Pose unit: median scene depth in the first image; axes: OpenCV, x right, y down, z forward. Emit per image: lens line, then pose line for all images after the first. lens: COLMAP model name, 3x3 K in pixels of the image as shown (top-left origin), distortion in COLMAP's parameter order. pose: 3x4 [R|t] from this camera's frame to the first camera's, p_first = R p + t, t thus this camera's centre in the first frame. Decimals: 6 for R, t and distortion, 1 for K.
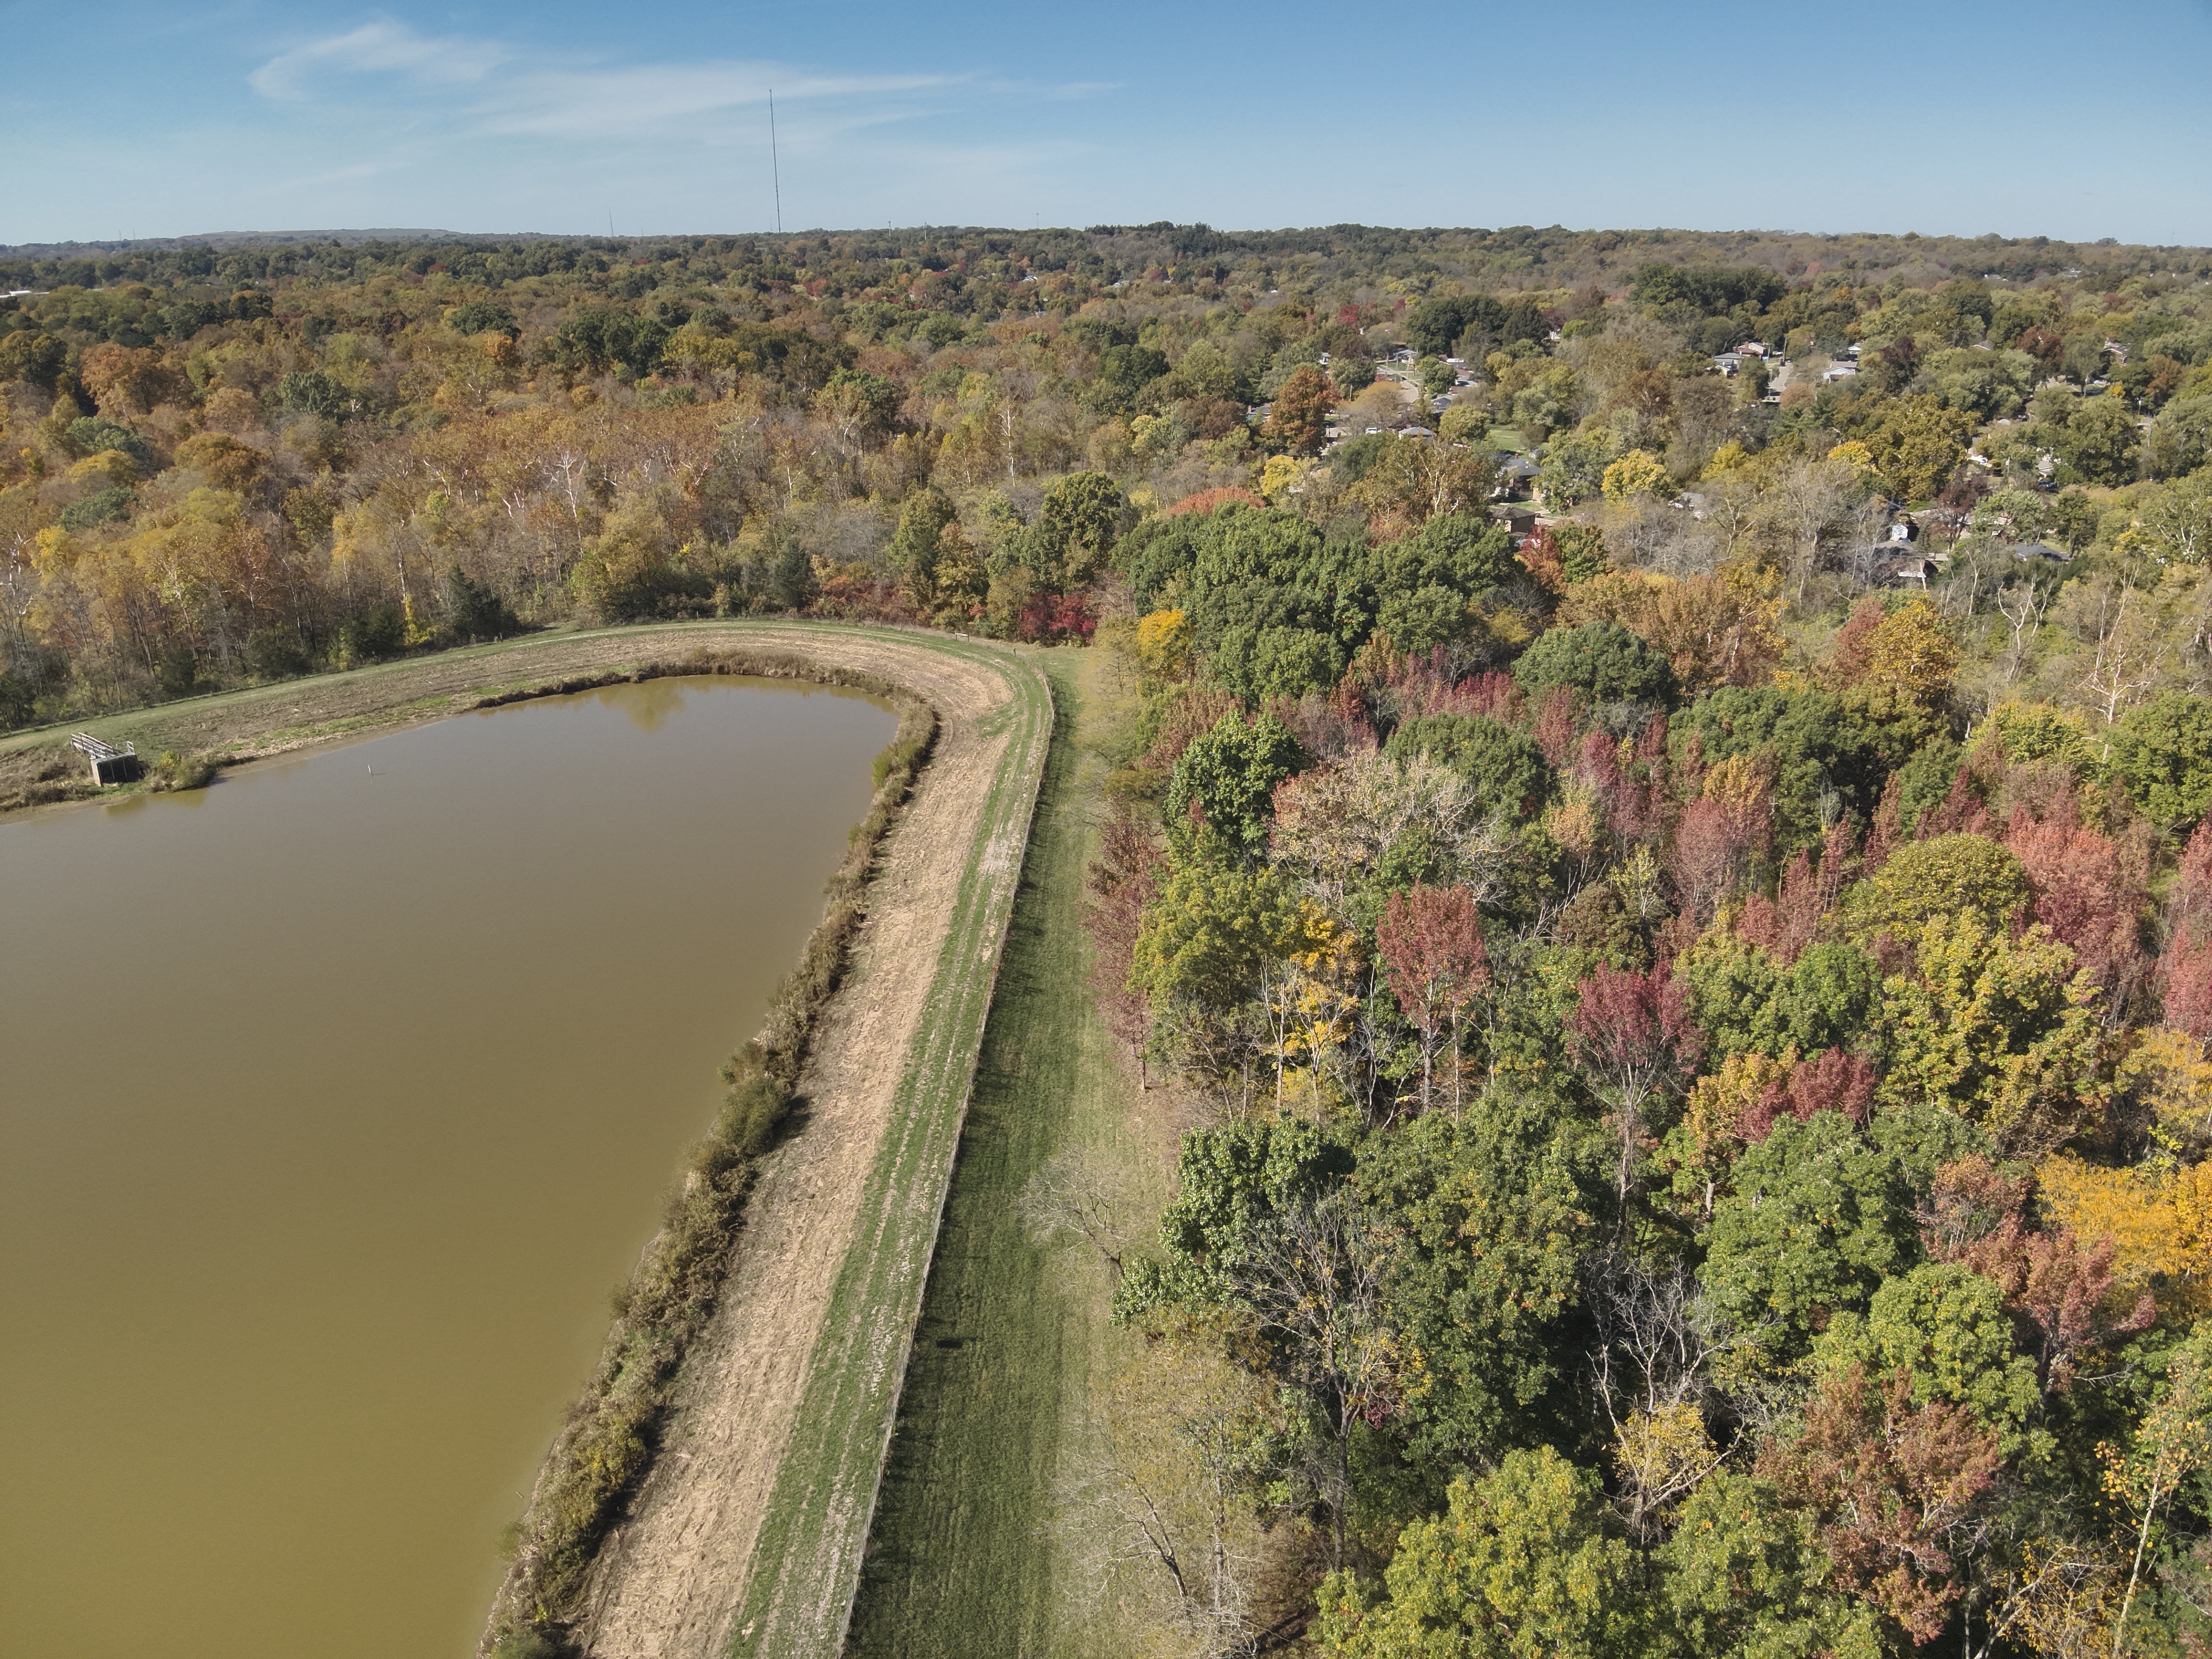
lens RADIAL K [[1620.6, 0, 1103.3], [0, 1620.6, 831.5], [0, 0, 1]] dist [0.169991, -0.315576]
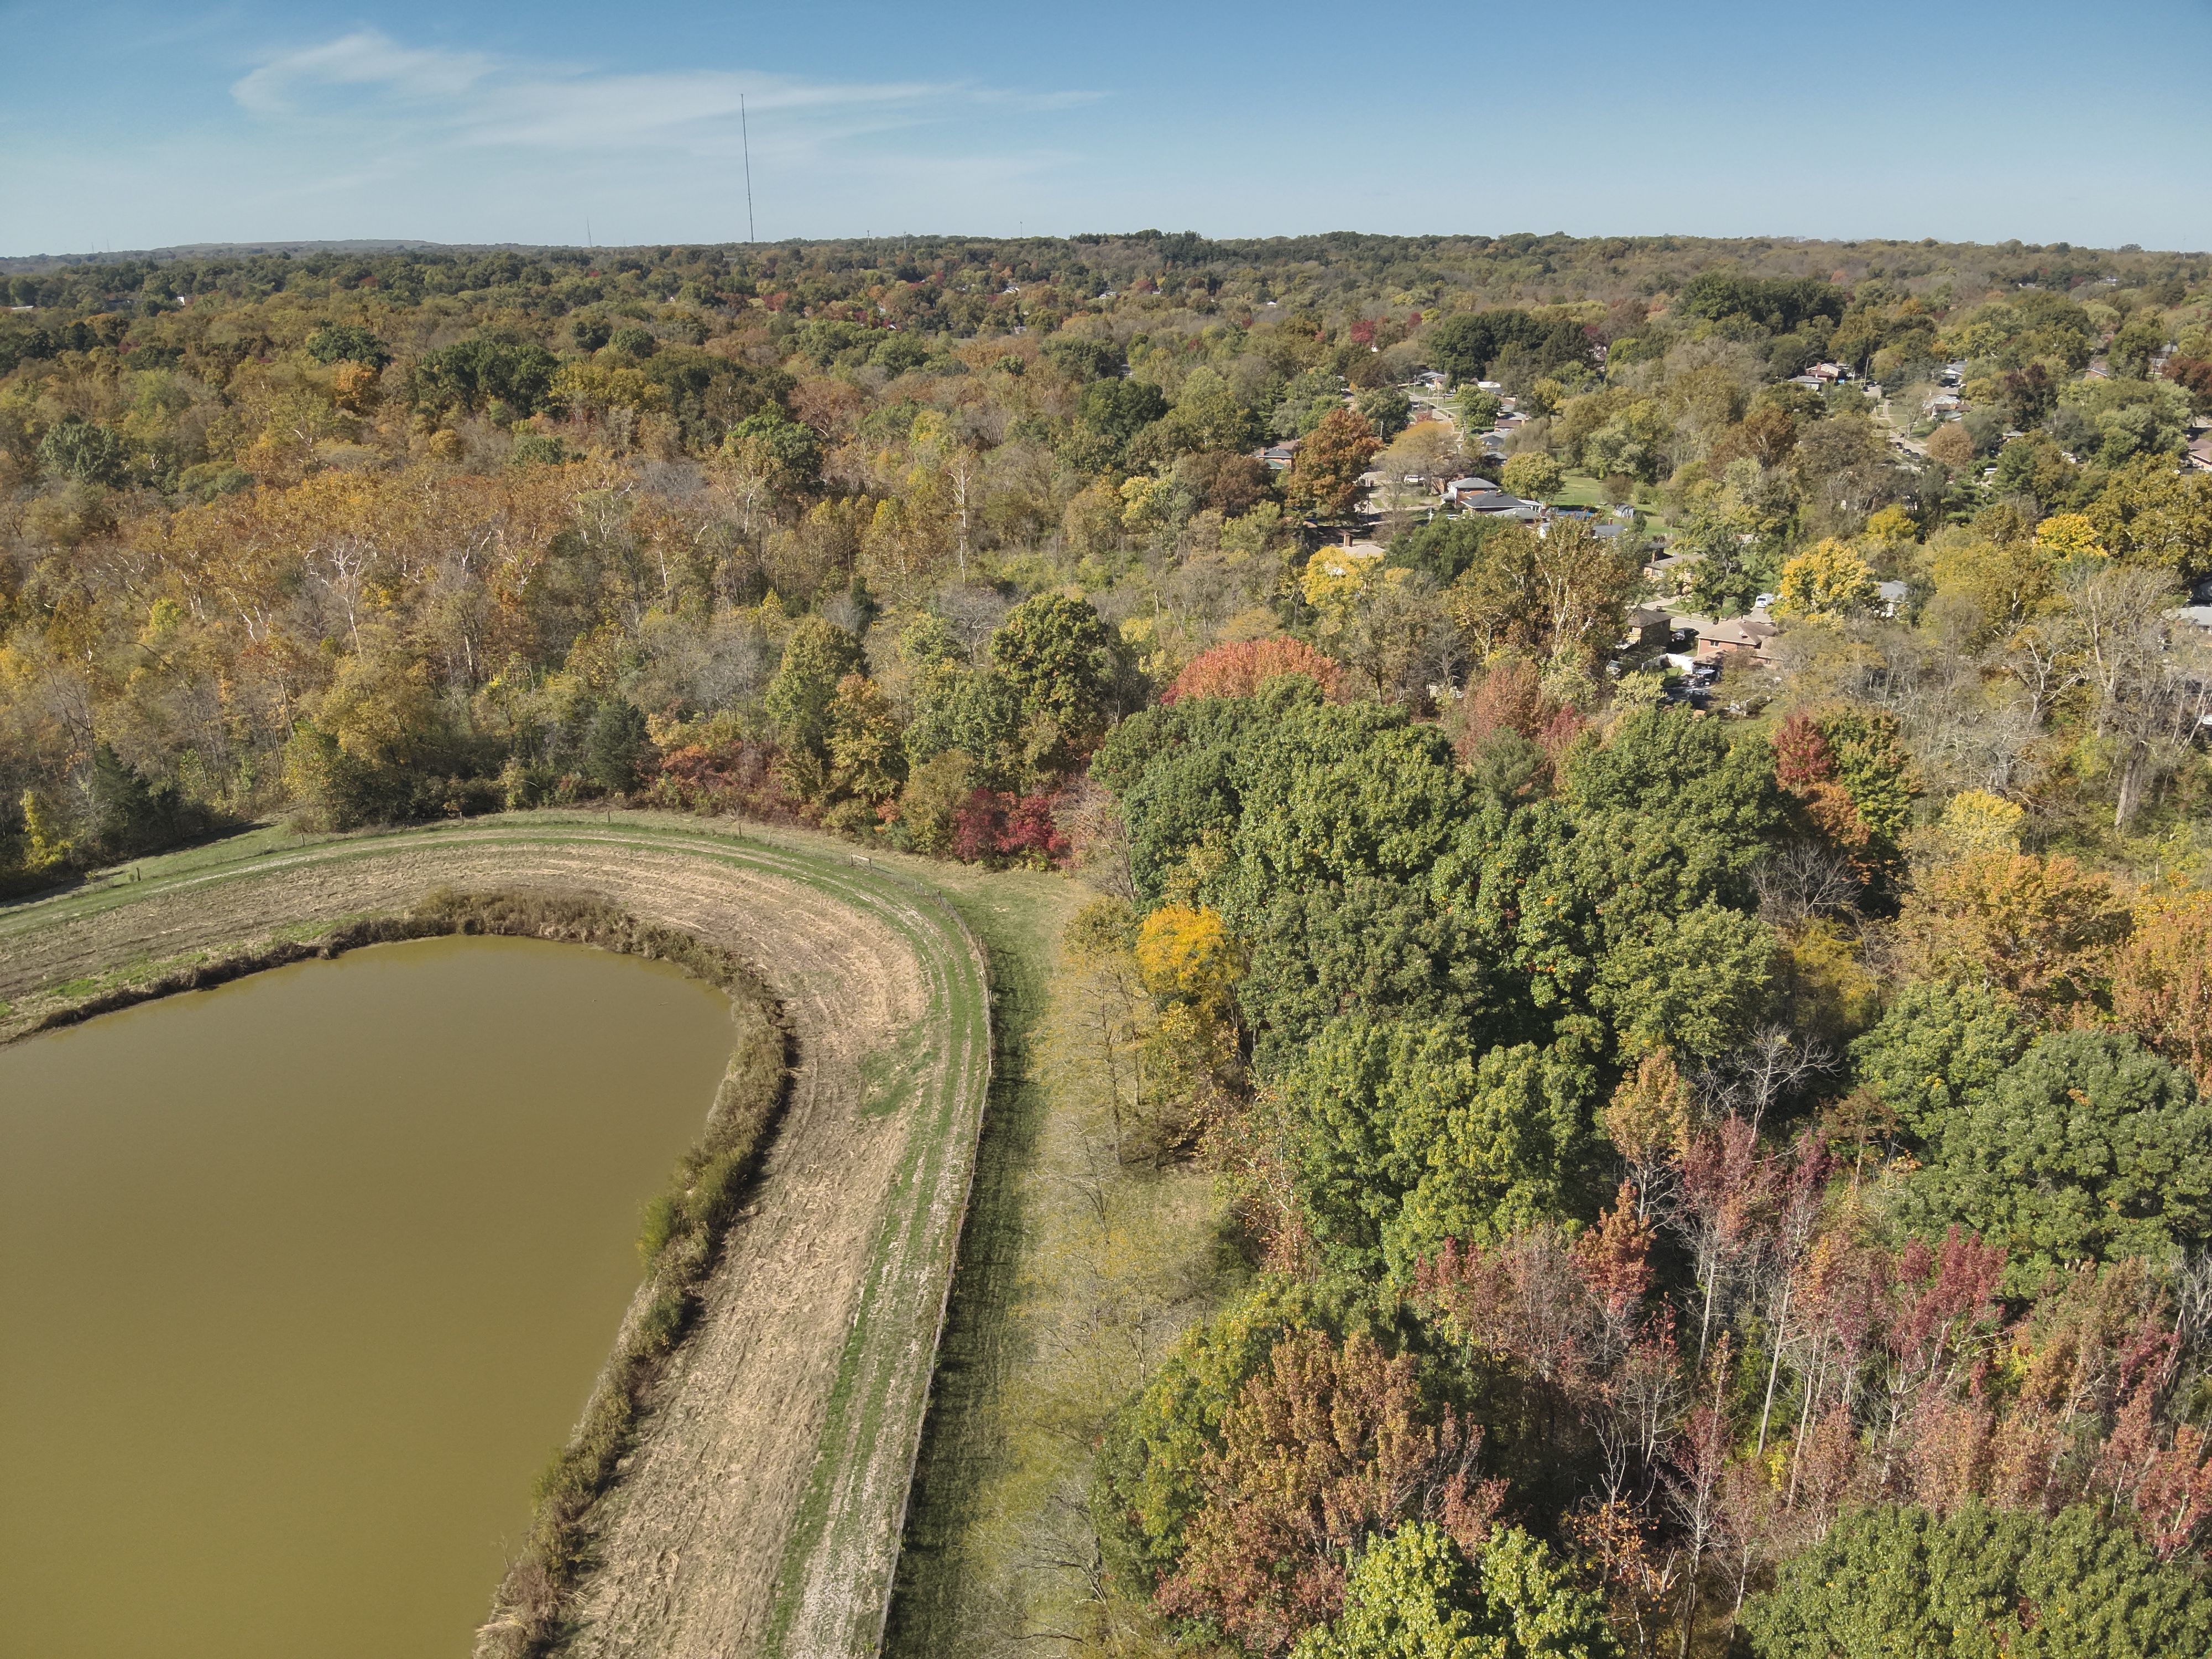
lens RADIAL K [[1620.6, 0, 1103.3], [0, 1620.6, 831.5], [0, 0, 1]] dist [0.169991, -0.315576]
pose [[0.999966, -0.005373, 0.006187, 0.002991], [0.005402, 0.999974, -0.004812, -0.075485], [-0.006161, 0.004845, 0.999969, 0.210473]]
